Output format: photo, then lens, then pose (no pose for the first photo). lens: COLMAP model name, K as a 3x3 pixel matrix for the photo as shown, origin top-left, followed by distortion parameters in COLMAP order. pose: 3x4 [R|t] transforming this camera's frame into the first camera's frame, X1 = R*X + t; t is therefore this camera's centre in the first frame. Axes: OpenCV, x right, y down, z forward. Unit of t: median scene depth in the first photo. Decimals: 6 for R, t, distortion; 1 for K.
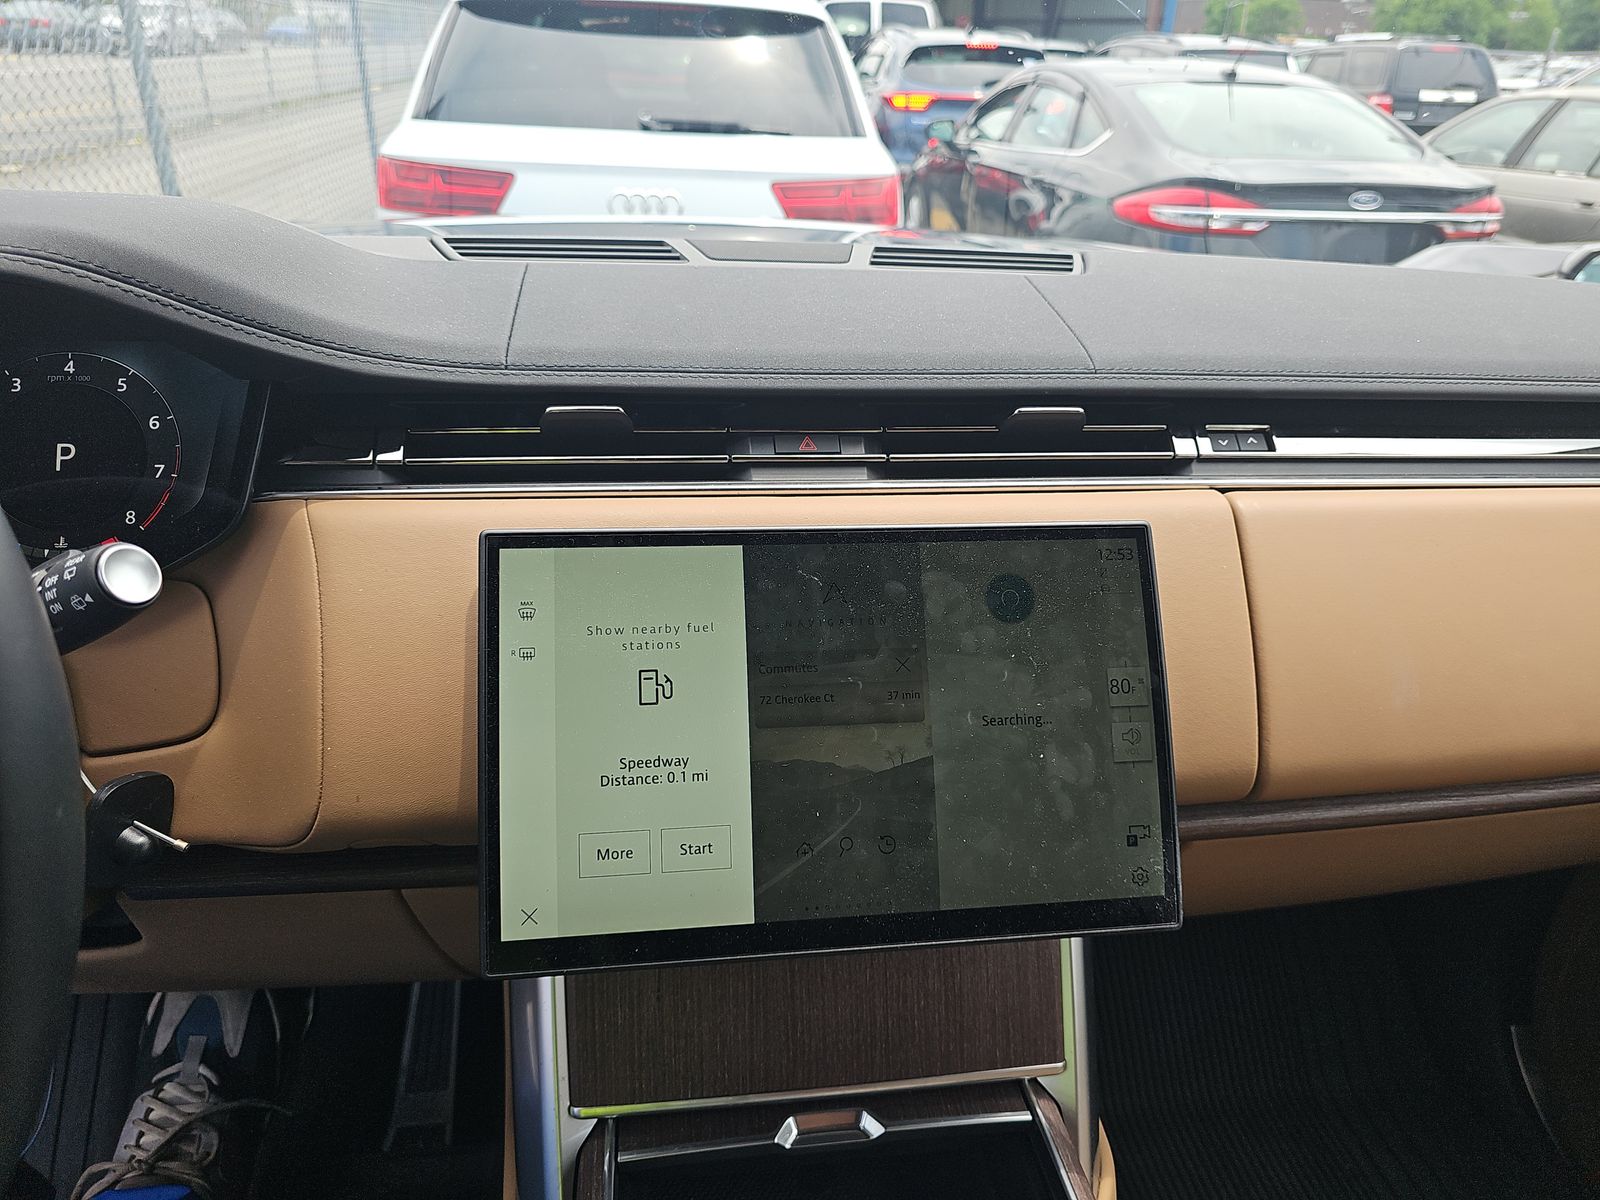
lens RADIAL K [[1148.0, 0, 800.0], [0, 1148.0, 600.0], [0, 0, 1]] dist [0.036146, -0.033850]
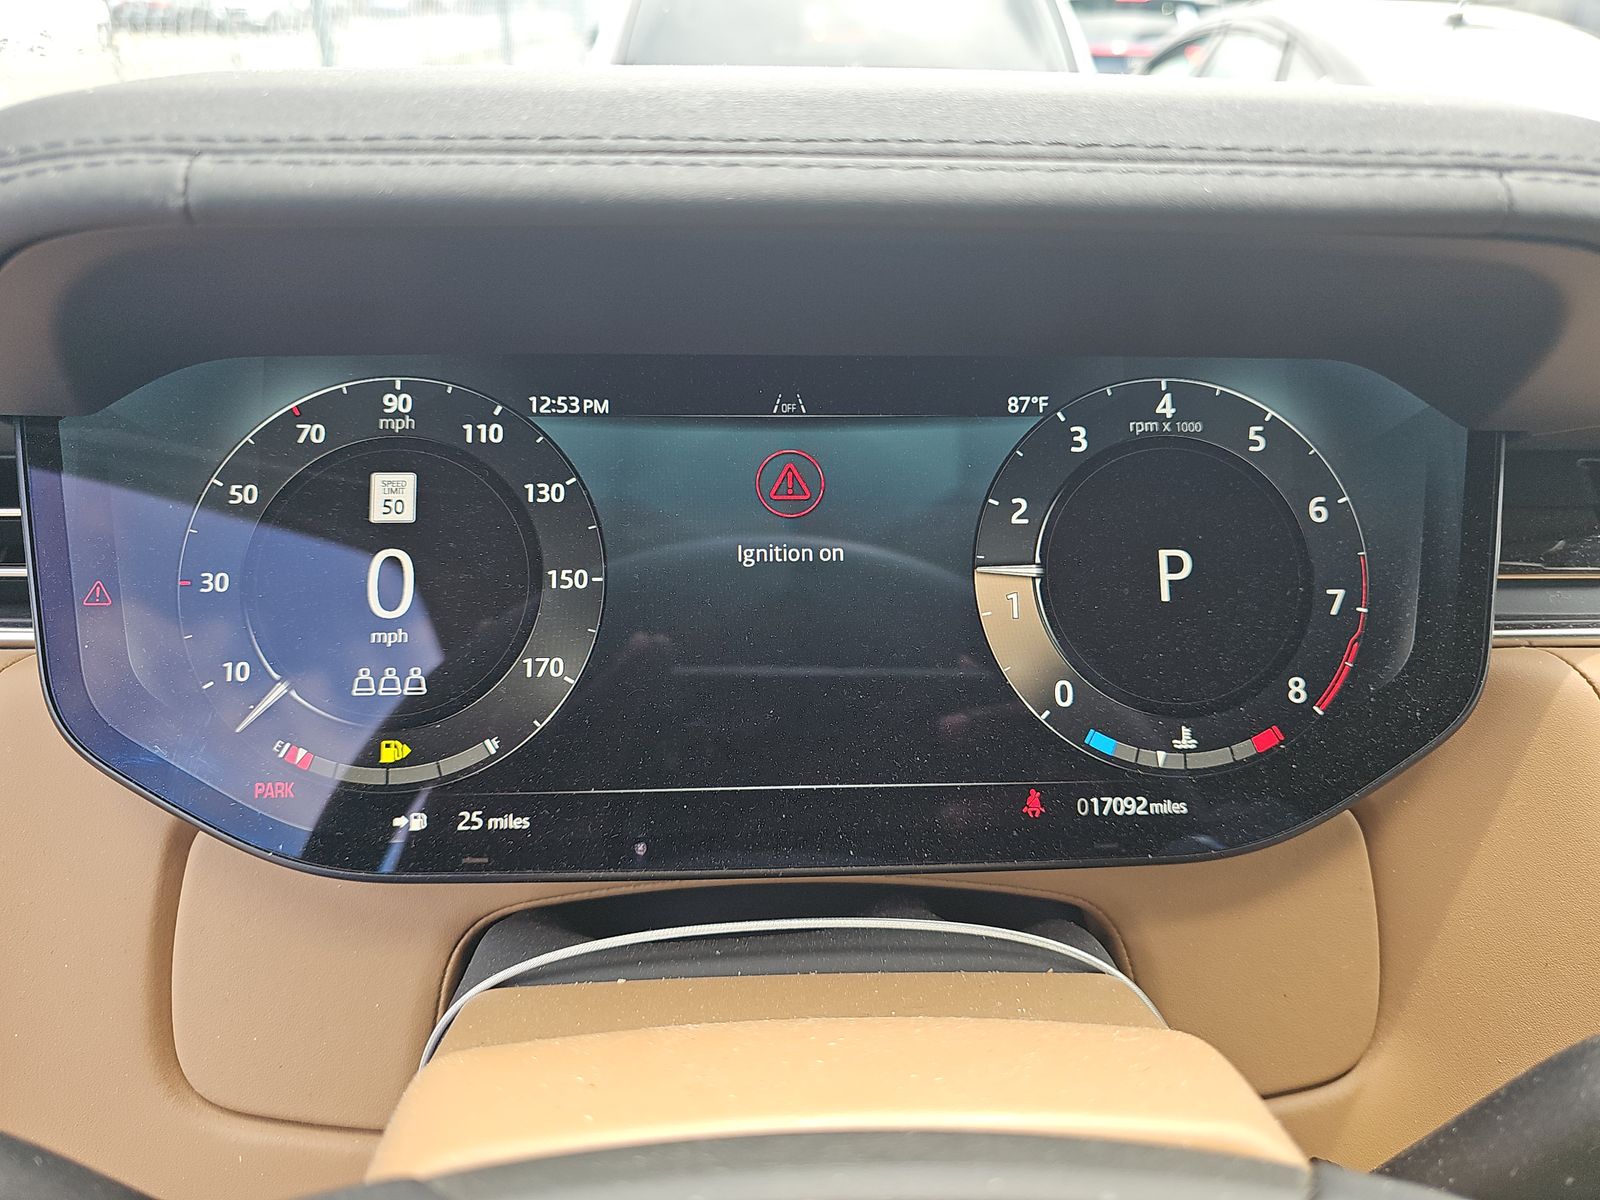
lens RADIAL K [[1182.8, 0, 795.0], [0, 1182.8, 601.1], [0, 0, 1]] dist [-0.007760, -0.002381]
pose [[0.996676, 0.017195, -0.079635, -0.680373], [-0.015645, 0.999677, 0.020049, -0.106309], [0.079954, -0.018737, 0.996622, 0.391333]]
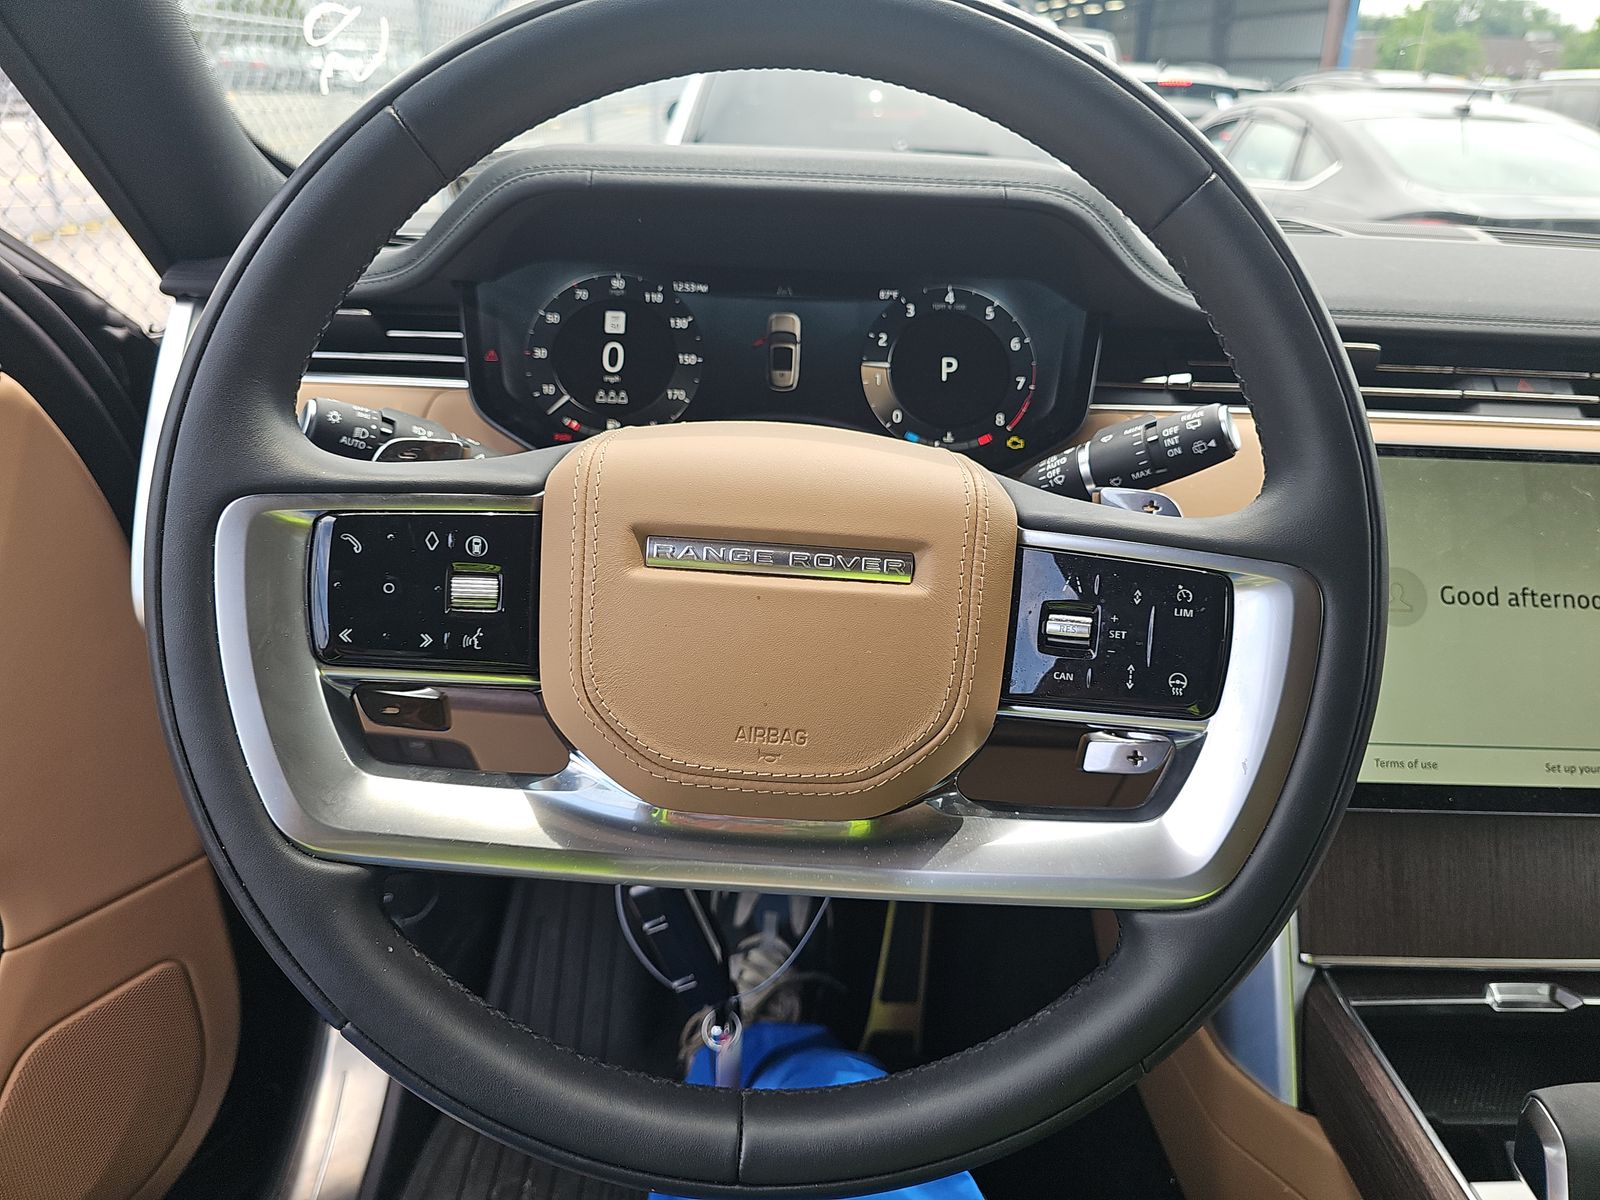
lens RADIAL K [[1148.0, 0, 800.0], [0, 1148.0, 600.0], [0, 0, 1]] dist [0.036146, -0.033850]
pose [[0.992283, 0.050296, -0.113337, -0.569227], [-0.053452, 0.998258, -0.024986, 0.142625], [0.111883, 0.030852, 0.993242, -0.200488]]
